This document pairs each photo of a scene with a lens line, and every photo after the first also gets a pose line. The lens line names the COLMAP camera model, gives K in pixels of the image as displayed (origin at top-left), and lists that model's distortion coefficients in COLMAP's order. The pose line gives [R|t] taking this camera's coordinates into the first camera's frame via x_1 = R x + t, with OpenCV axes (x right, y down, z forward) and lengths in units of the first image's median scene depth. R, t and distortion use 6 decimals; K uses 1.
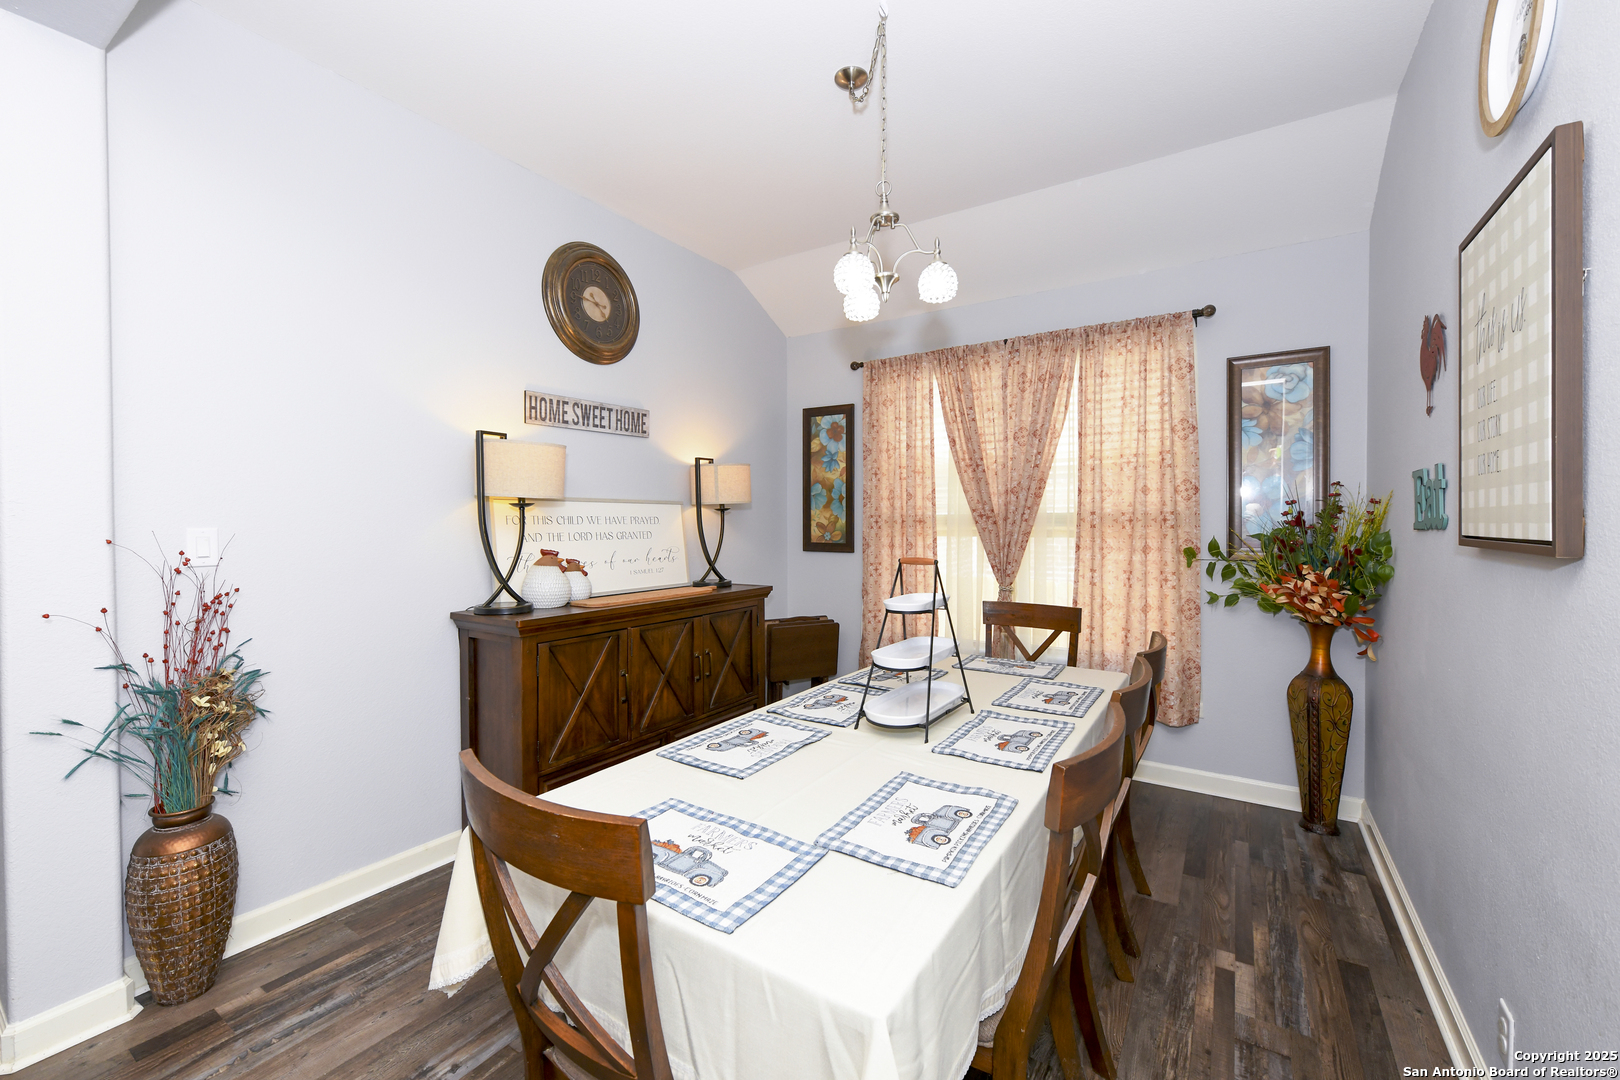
lens RADIAL K [[646.3, 0, 777.5], [0, 646.3, 525.4], [0, 0, 1]] dist [-0.002343, -0.001468]
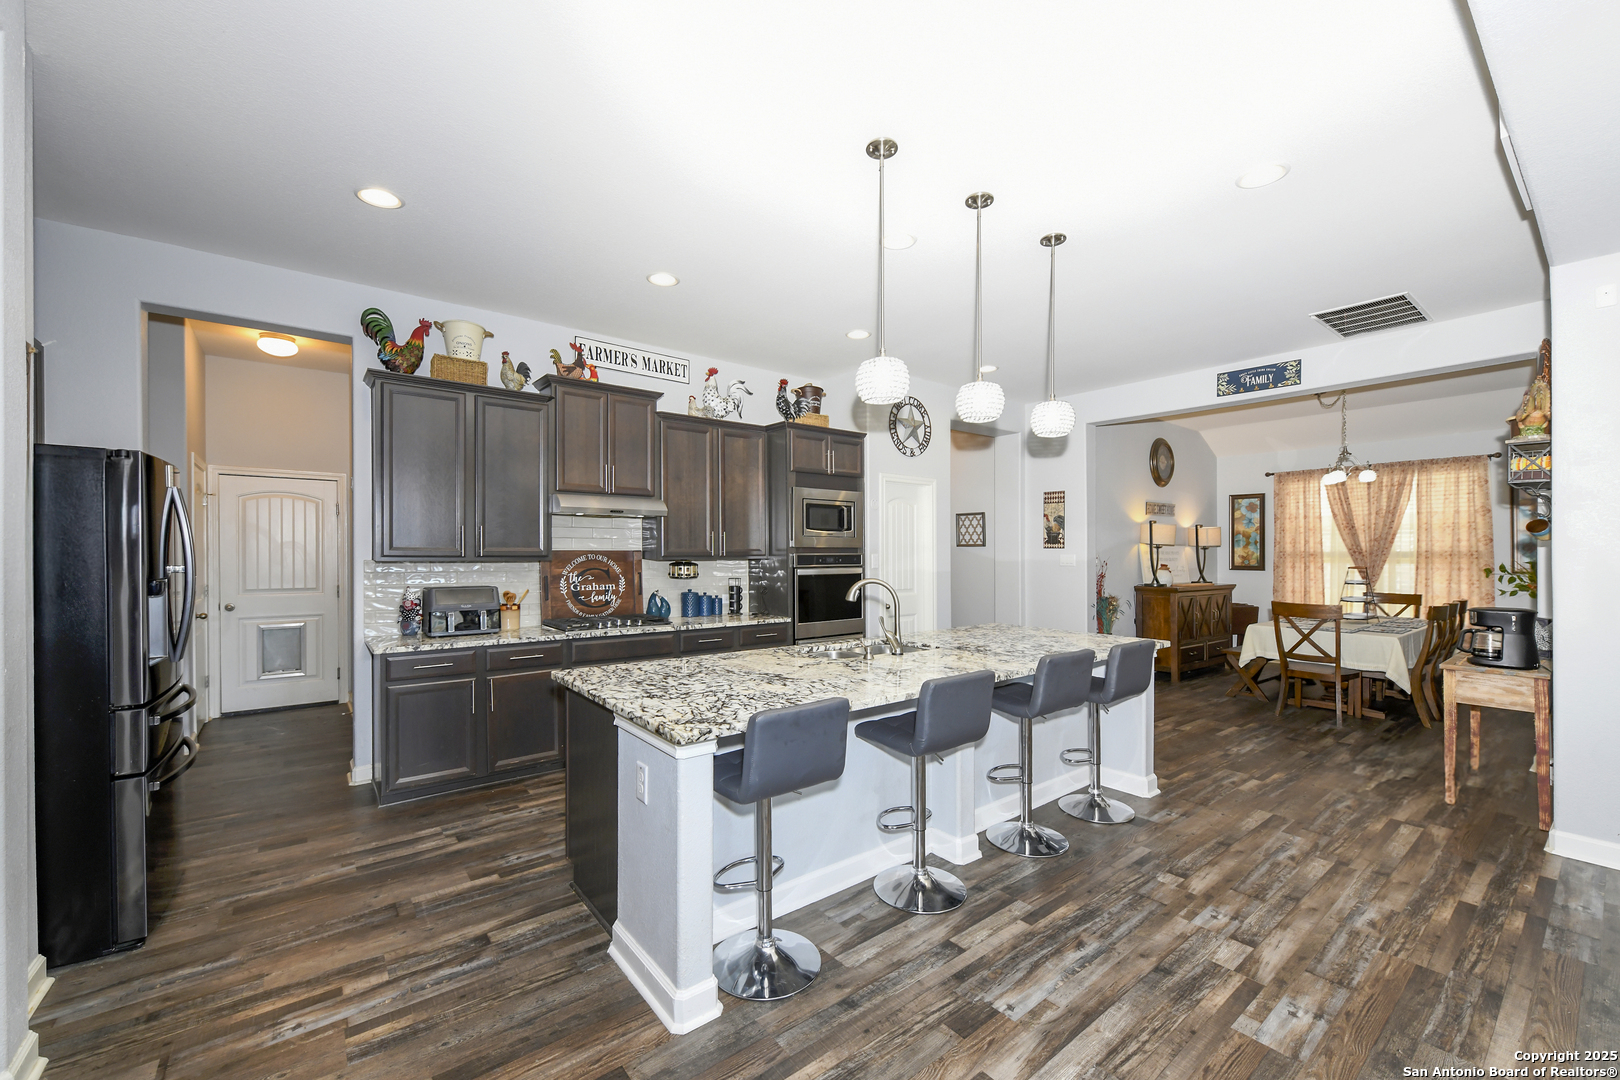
lens RADIAL K [[646.3, 0, 744.5], [0, 646.3, 546.3], [0, 0, 1]] dist [-0.002343, -0.001468]
pose [[0.944634, 0.005312, -0.328084, -0.873202], [-0.013120, 0.999681, -0.021589, 0.037637], [0.327865, 0.024699, 0.944402, -1.613036]]
